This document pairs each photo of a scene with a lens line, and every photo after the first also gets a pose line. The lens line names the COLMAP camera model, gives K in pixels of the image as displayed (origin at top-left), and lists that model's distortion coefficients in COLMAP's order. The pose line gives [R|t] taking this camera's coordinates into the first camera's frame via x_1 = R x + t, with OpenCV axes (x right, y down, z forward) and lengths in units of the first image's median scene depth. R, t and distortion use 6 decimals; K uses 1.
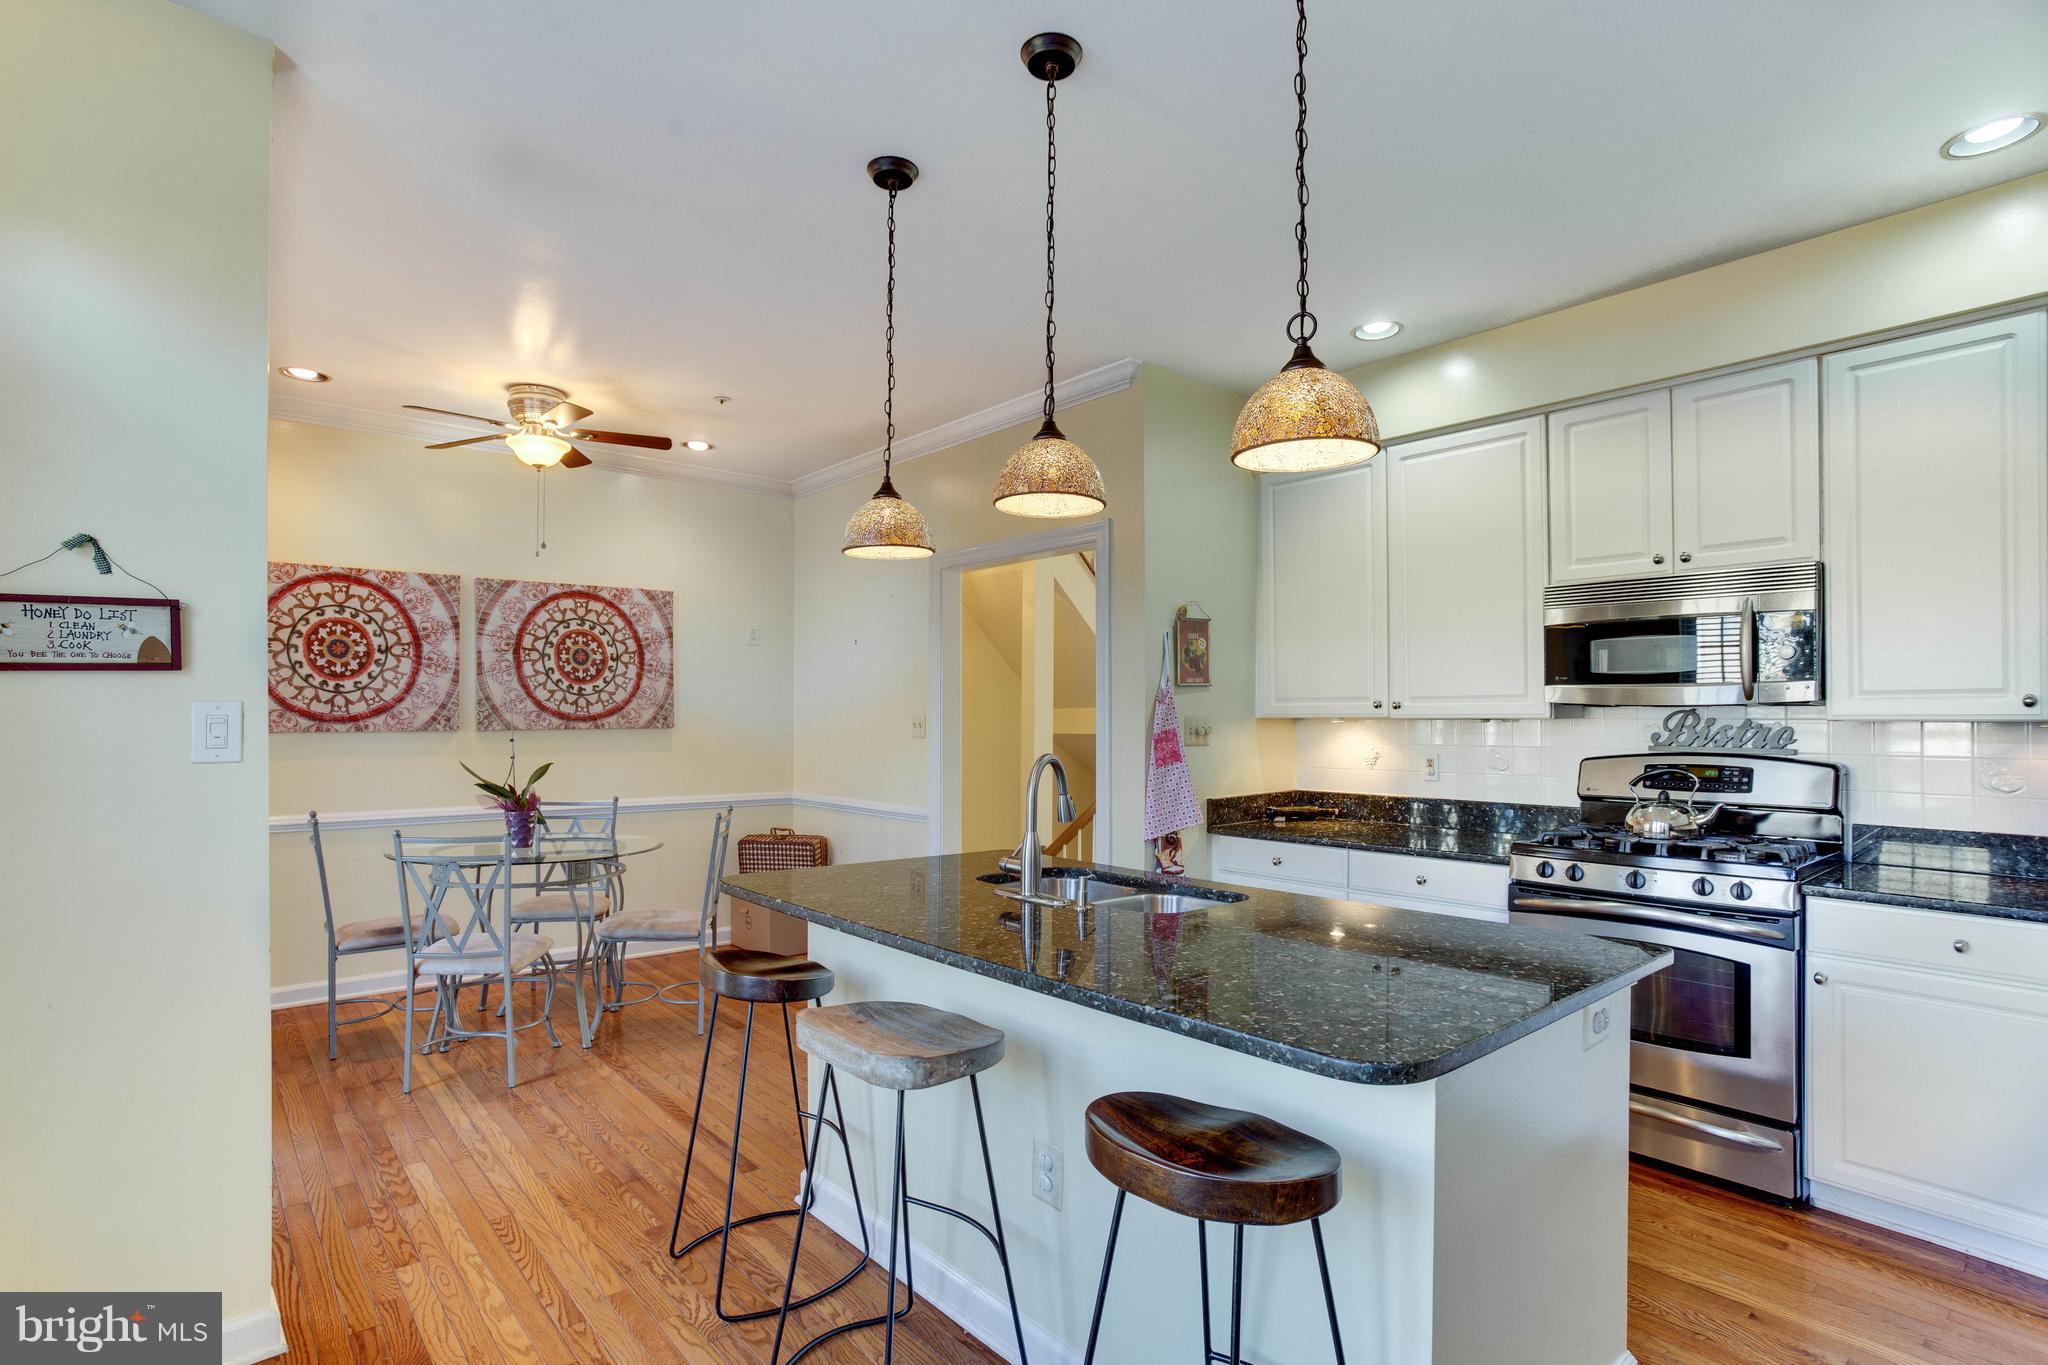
lens RADIAL K [[1008.1, 0, 1040.6], [0, 1008.1, 723.4], [0, 0, 1]] dist [-0.039681, 0.025515]
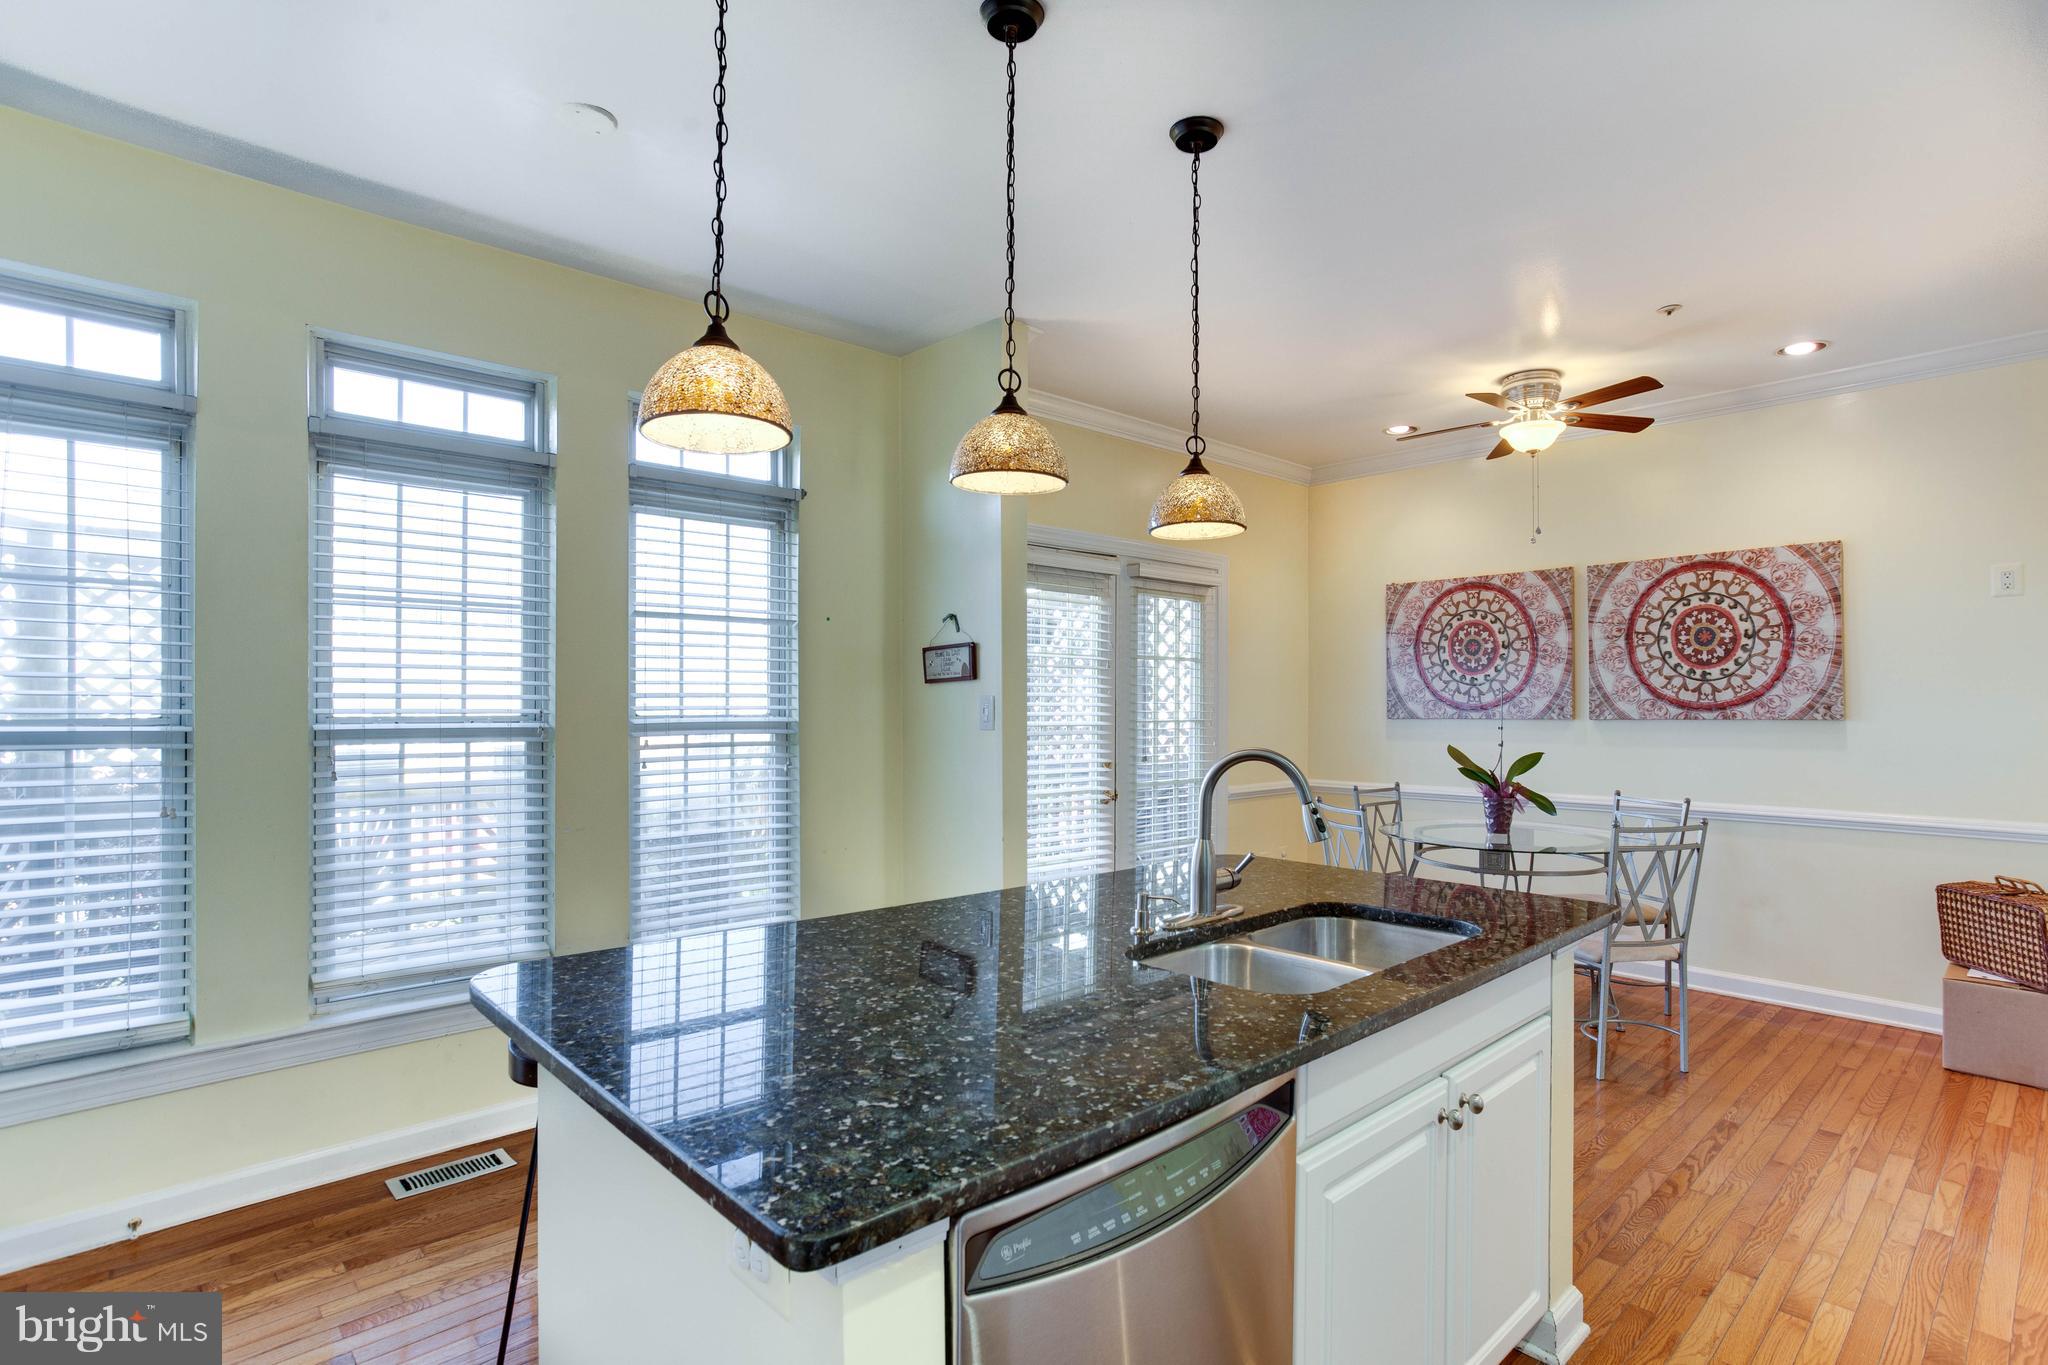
lens RADIAL K [[1008.1, 0, 1033.0], [0, 1008.1, 707.0], [0, 0, 1]] dist [-0.039681, 0.025515]
pose [[0.030119, -0.003036, -0.999542, 0.446104], [-0.006981, 0.999970, -0.003248, 0.001695], [0.999522, 0.007076, 0.030097, 0.454523]]
